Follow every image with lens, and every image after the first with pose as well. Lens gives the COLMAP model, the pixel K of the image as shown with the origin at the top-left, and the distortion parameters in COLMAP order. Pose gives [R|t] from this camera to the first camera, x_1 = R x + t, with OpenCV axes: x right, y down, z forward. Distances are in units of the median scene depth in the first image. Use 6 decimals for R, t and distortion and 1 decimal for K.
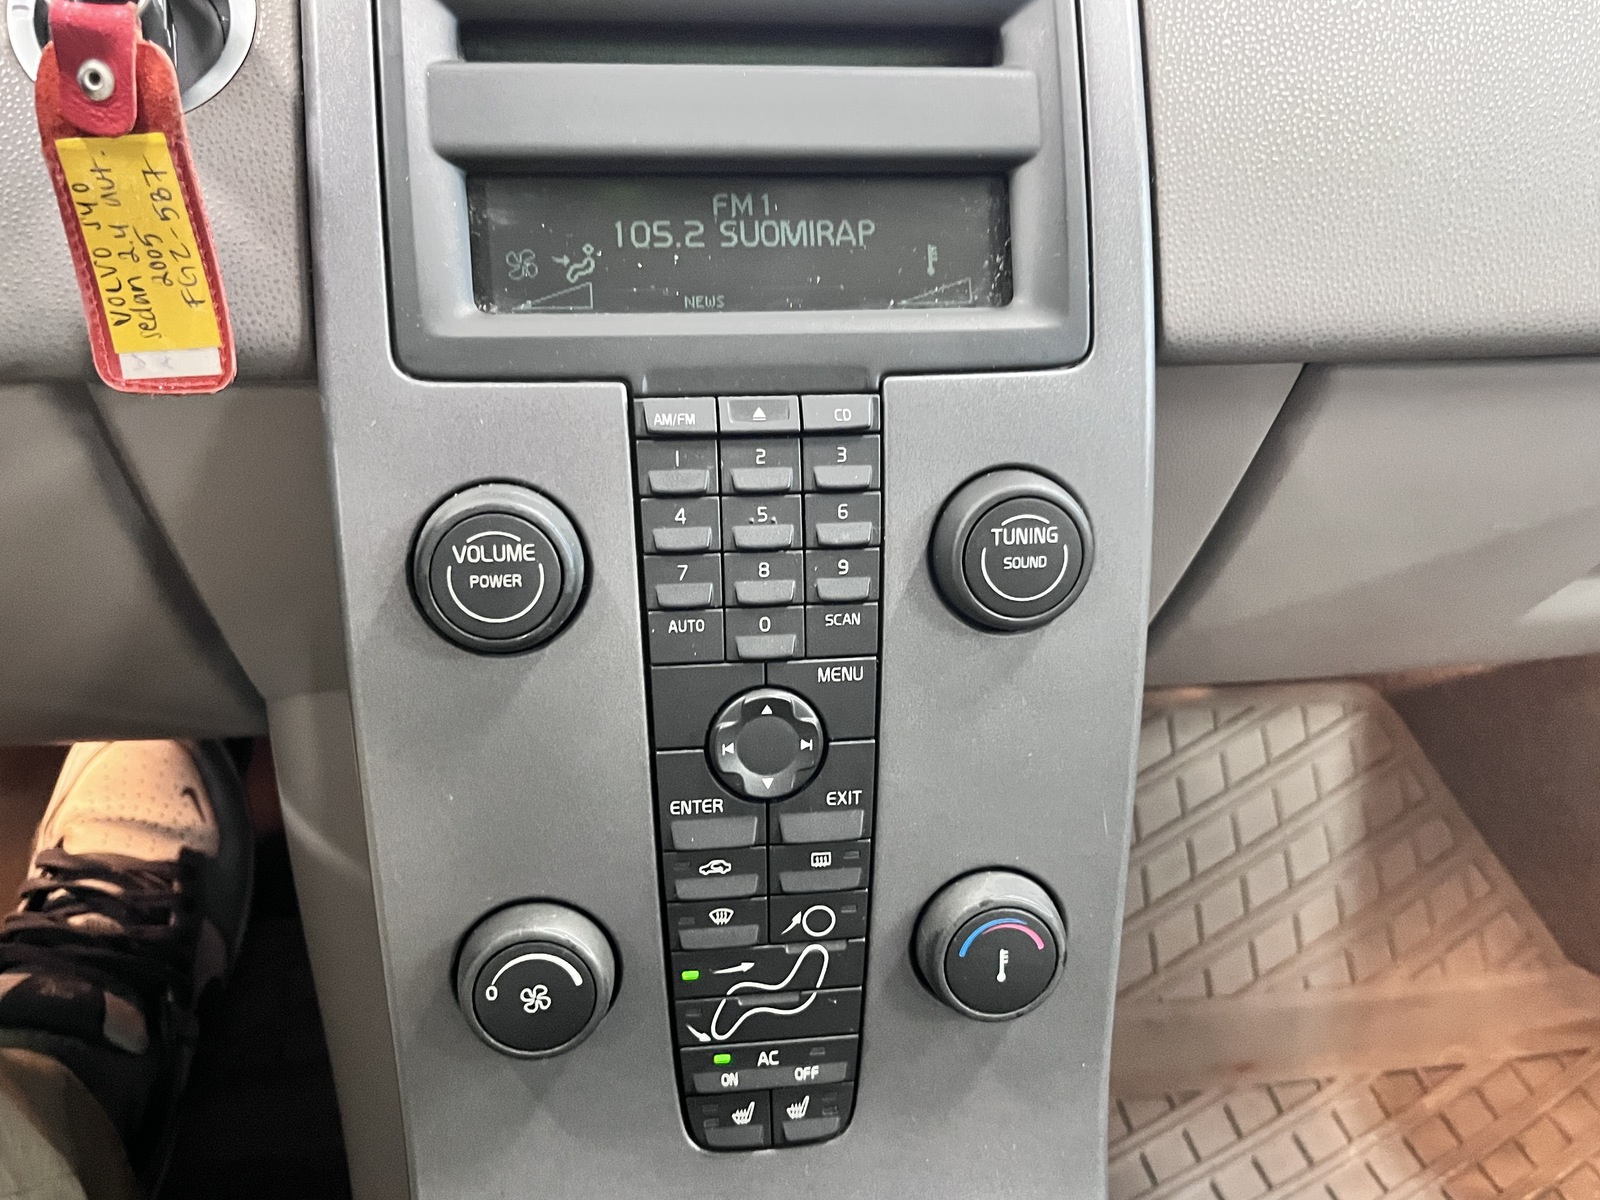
lens RADIAL K [[1360.6, 0, 800.0], [0, 1360.6, 600.0], [0, 0, 1]] dist [0.000750, -0.002837]
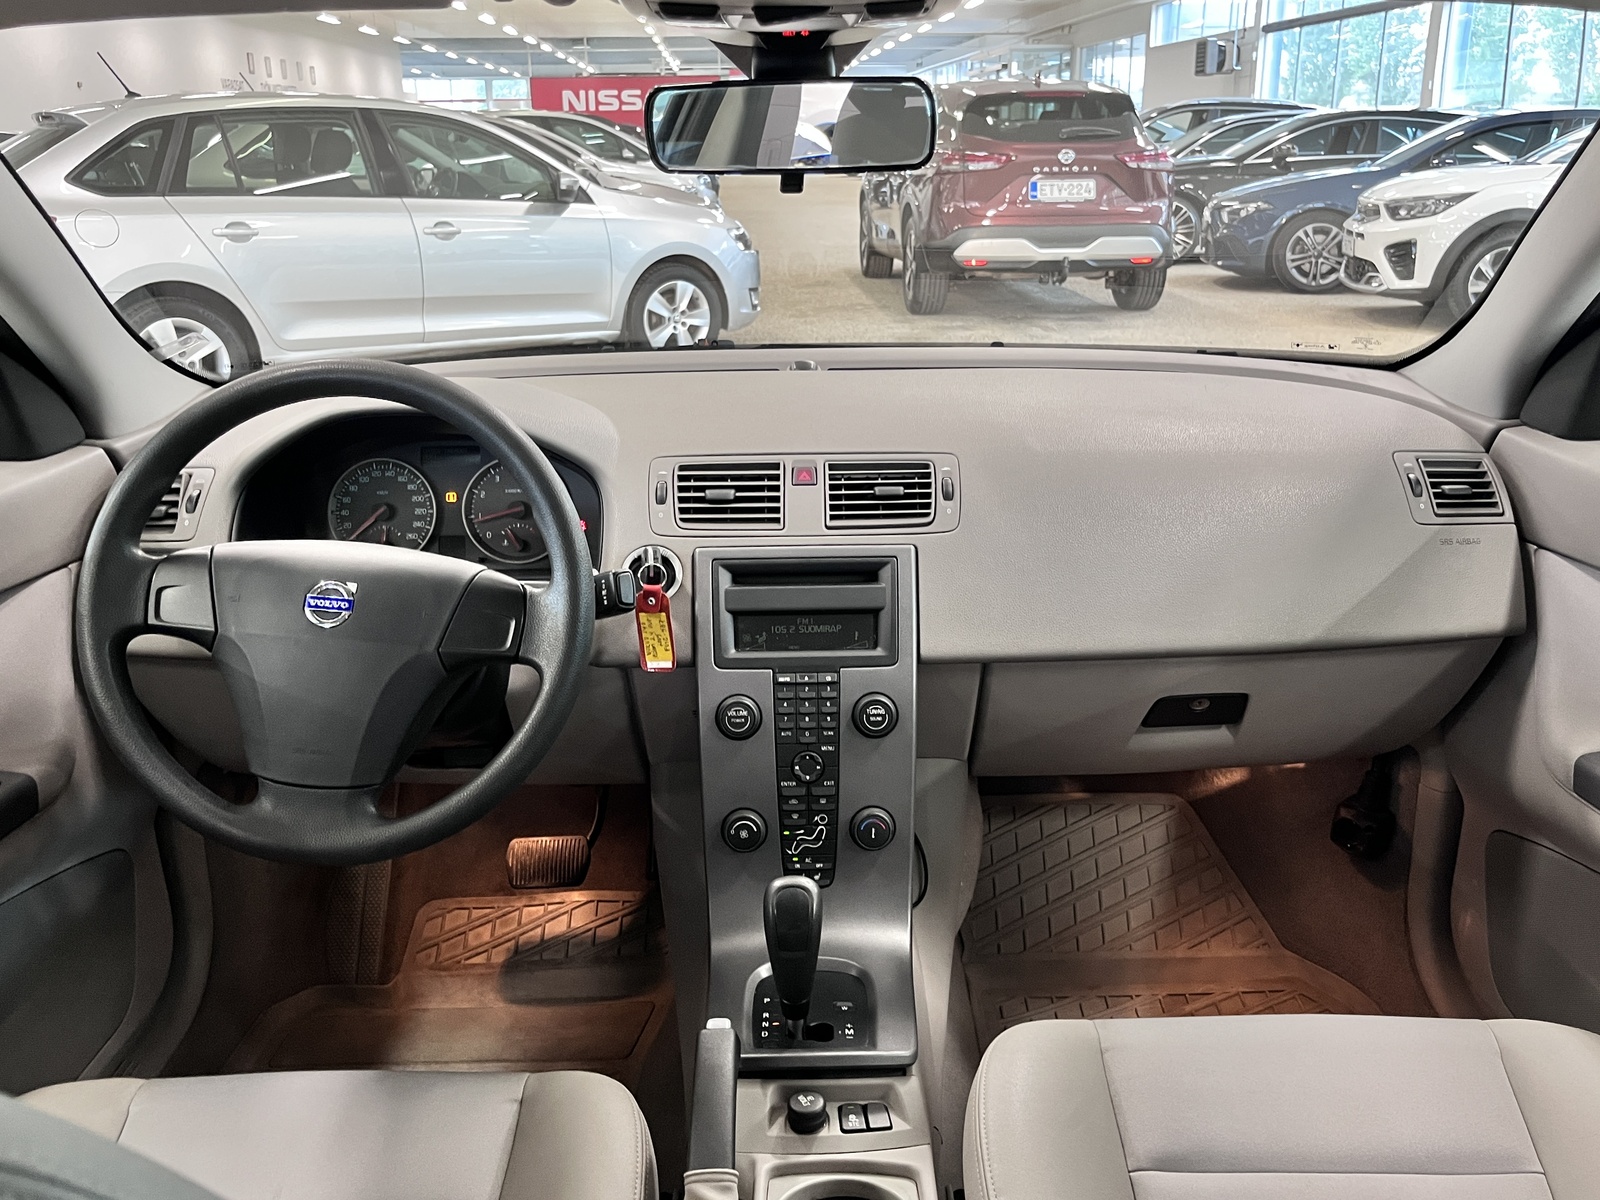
lens RADIAL K [[1360.6, 0, 800.0], [0, 1360.6, 600.0], [0, 0, 1]] dist [0.000750, -0.002837]
pose [[0.988630, 0.009163, -0.150090, 0.493927], [-0.027924, 0.991968, -0.123370, 0.110897], [0.147754, 0.126159, 0.980945, -2.623170]]
